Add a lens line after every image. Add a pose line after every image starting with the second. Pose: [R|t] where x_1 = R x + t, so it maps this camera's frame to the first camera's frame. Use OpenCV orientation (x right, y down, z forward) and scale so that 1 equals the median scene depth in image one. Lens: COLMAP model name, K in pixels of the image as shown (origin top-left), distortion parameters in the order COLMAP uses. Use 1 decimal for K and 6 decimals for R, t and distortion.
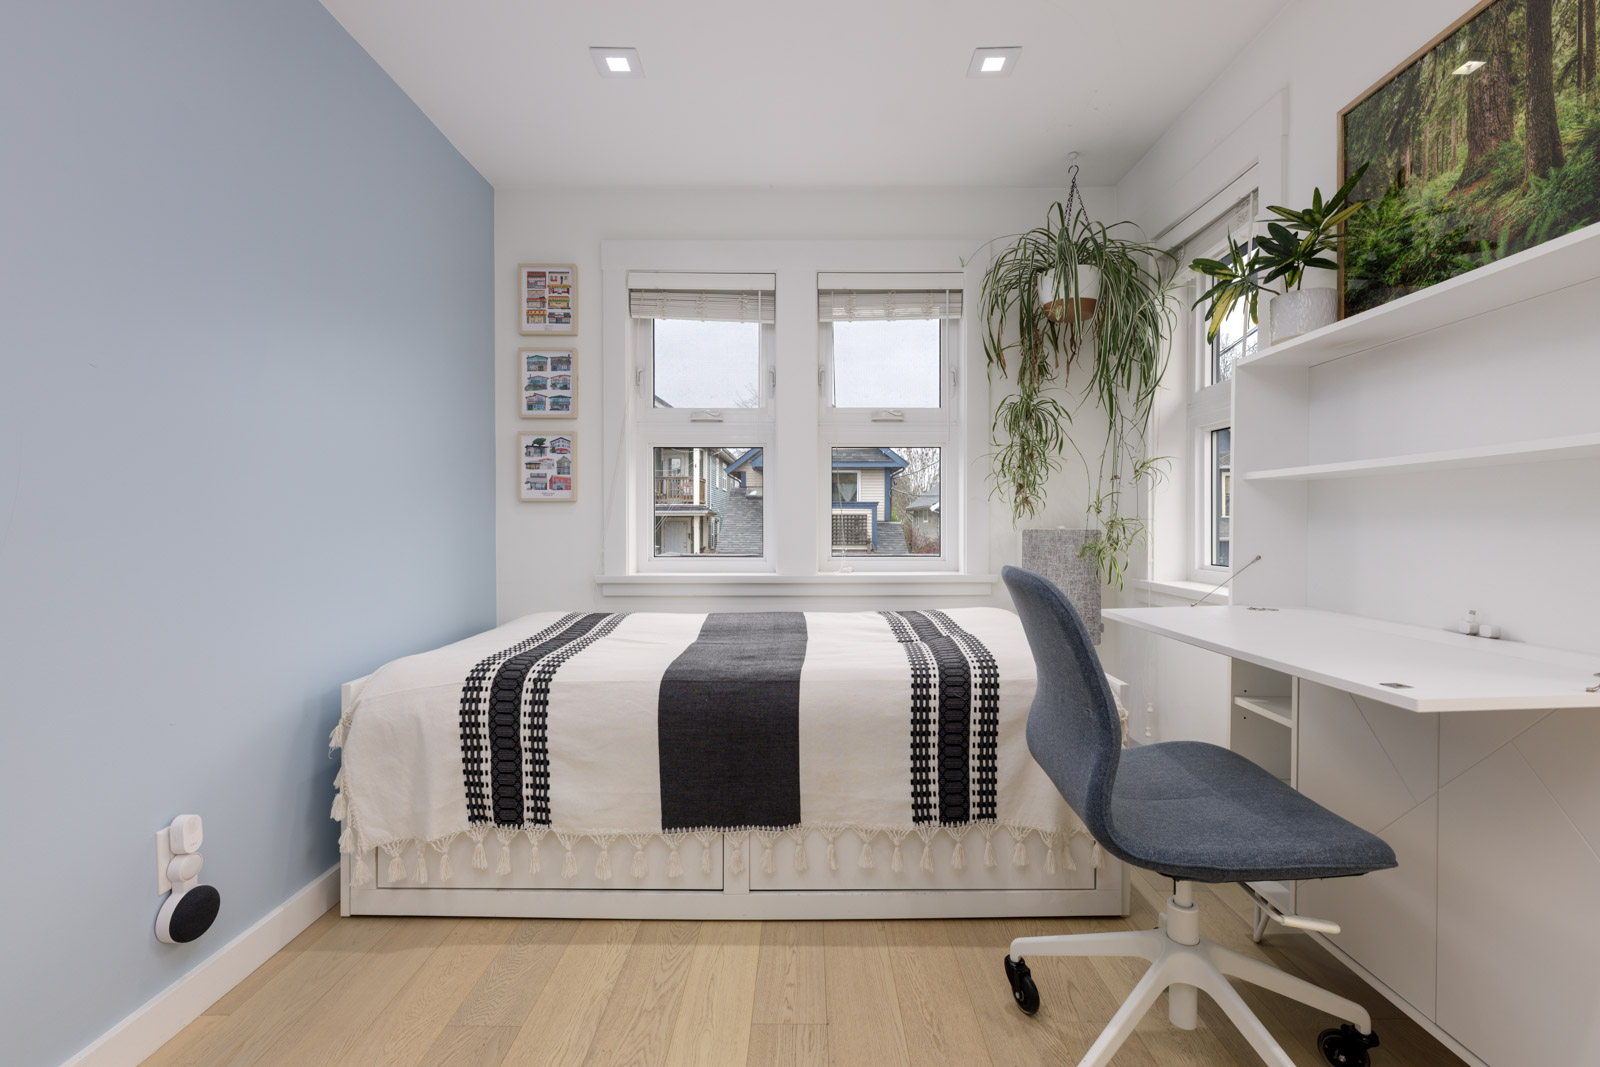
lens RADIAL K [[690.9, 0, 801.6], [0, 690.9, 529.6], [0, 0, 1]] dist [0.000352, 0.000118]
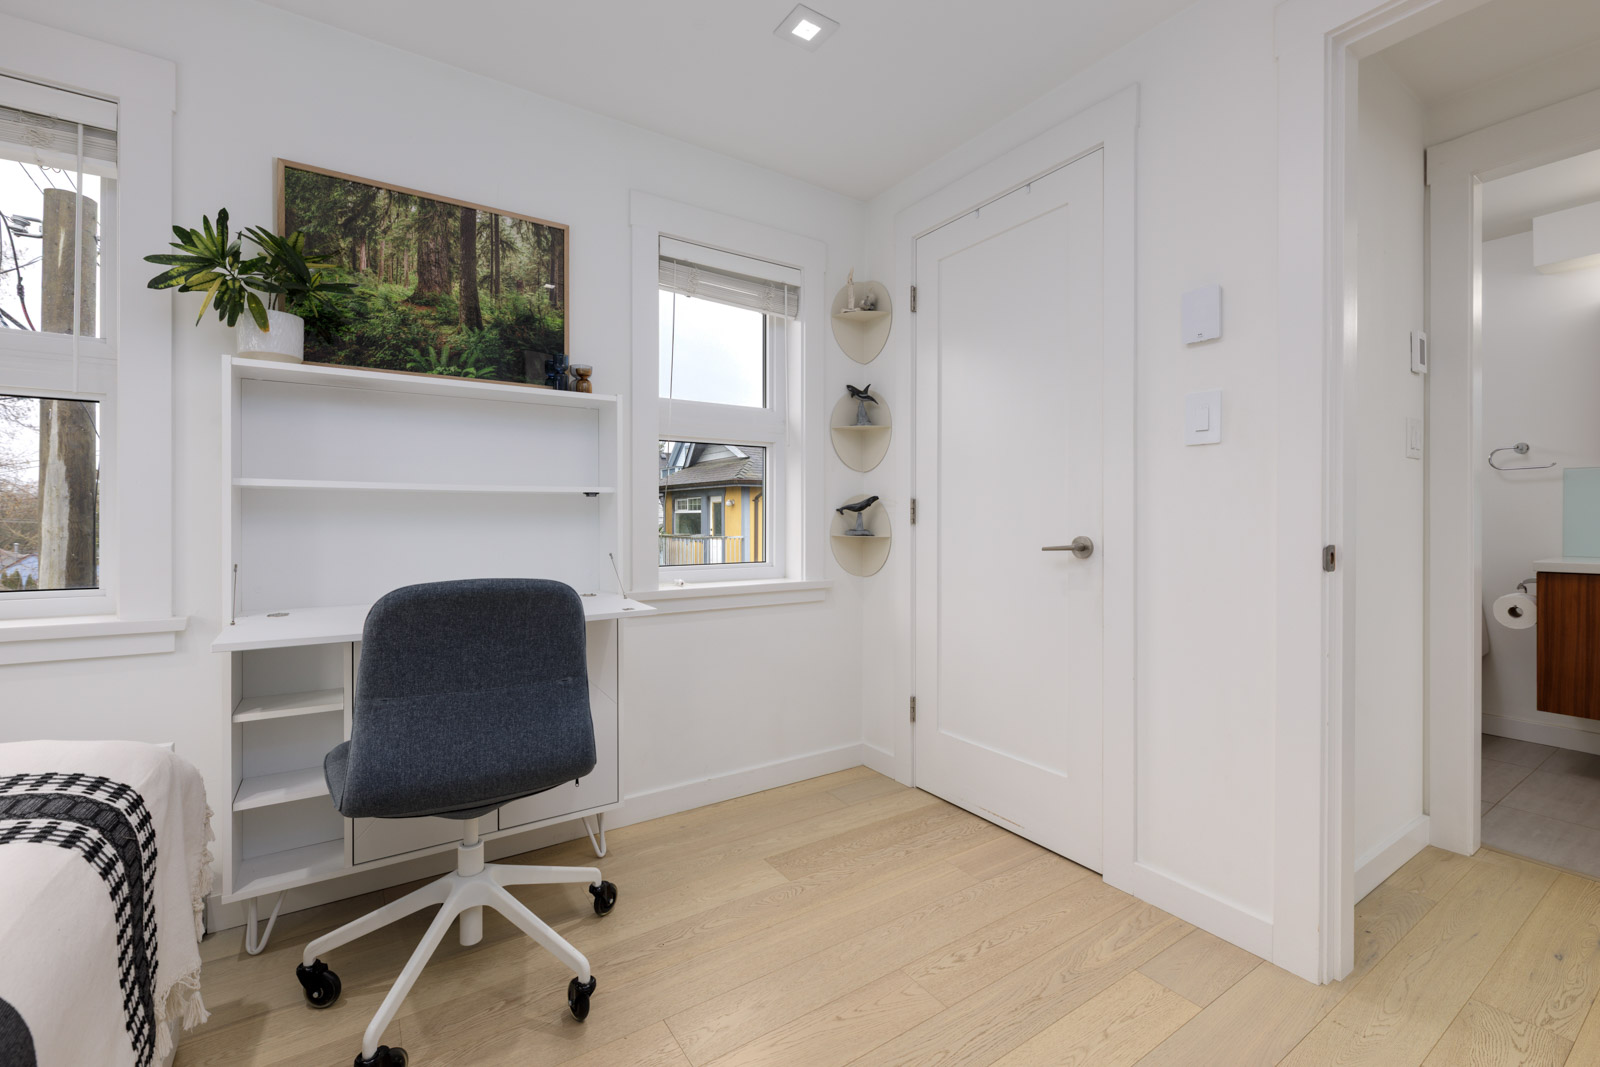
lens RADIAL K [[690.9, 0, 801.5], [0, 690.9, 525.0], [0, 0, 1]] dist [0.000352, 0.000118]
pose [[-0.551928, 0.000366, 0.833892, -0.740326], [0.013598, 0.999871, 0.008561, -0.020031], [-0.833781, 0.016064, -0.551862, 1.127112]]
